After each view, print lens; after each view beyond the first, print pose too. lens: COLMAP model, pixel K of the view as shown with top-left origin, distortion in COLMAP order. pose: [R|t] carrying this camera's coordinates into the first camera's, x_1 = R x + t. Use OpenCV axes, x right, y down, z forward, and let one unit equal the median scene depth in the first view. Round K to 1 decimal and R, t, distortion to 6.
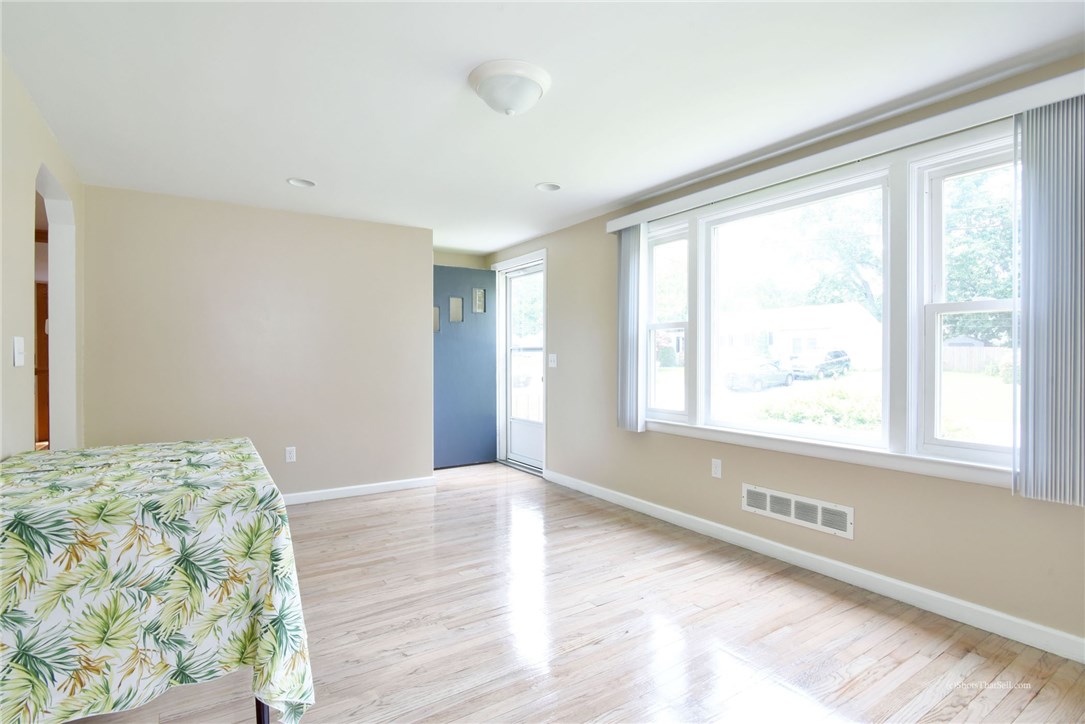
lens RADIAL K [[529.2, 0, 535.0], [0, 529.2, 360.0], [0, 0, 1]] dist [-0.006484, -0.000922]
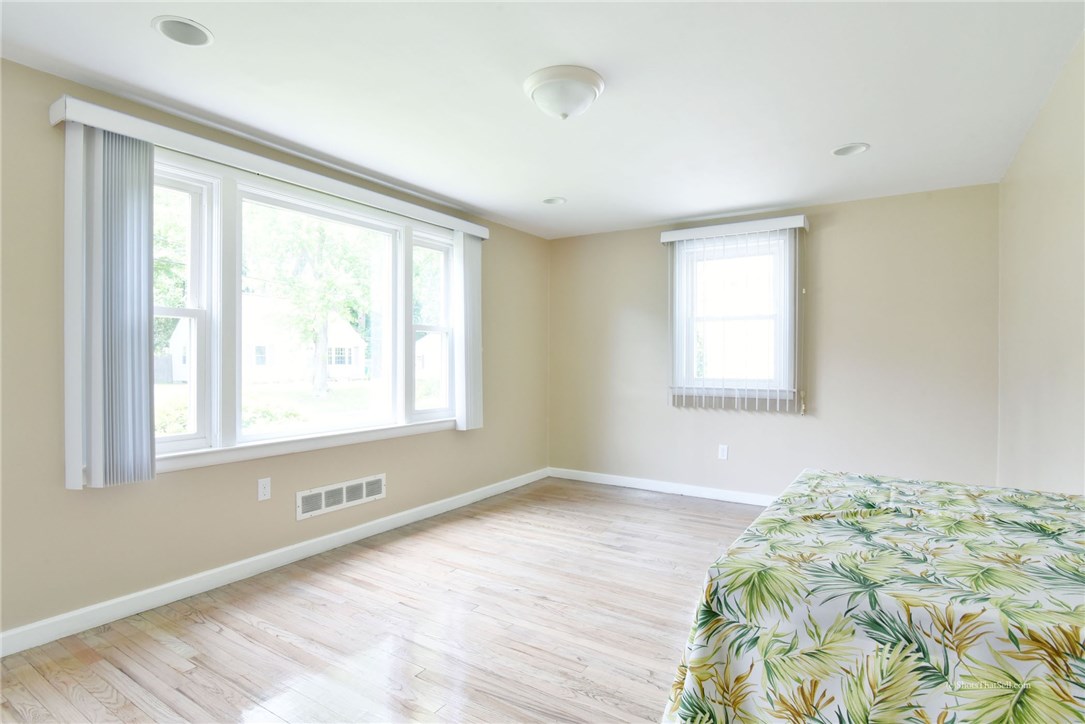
lens RADIAL K [[553.9, 0, 535.2], [0, 553.9, 362.2], [0, 0, 1]] dist [-0.007810, -0.000019]
pose [[-0.392351, -0.007506, 0.919785, -0.731342], [0.003159, 0.999950, 0.009508, -0.007588], [-0.919810, 0.006636, -0.392307, 1.075114]]
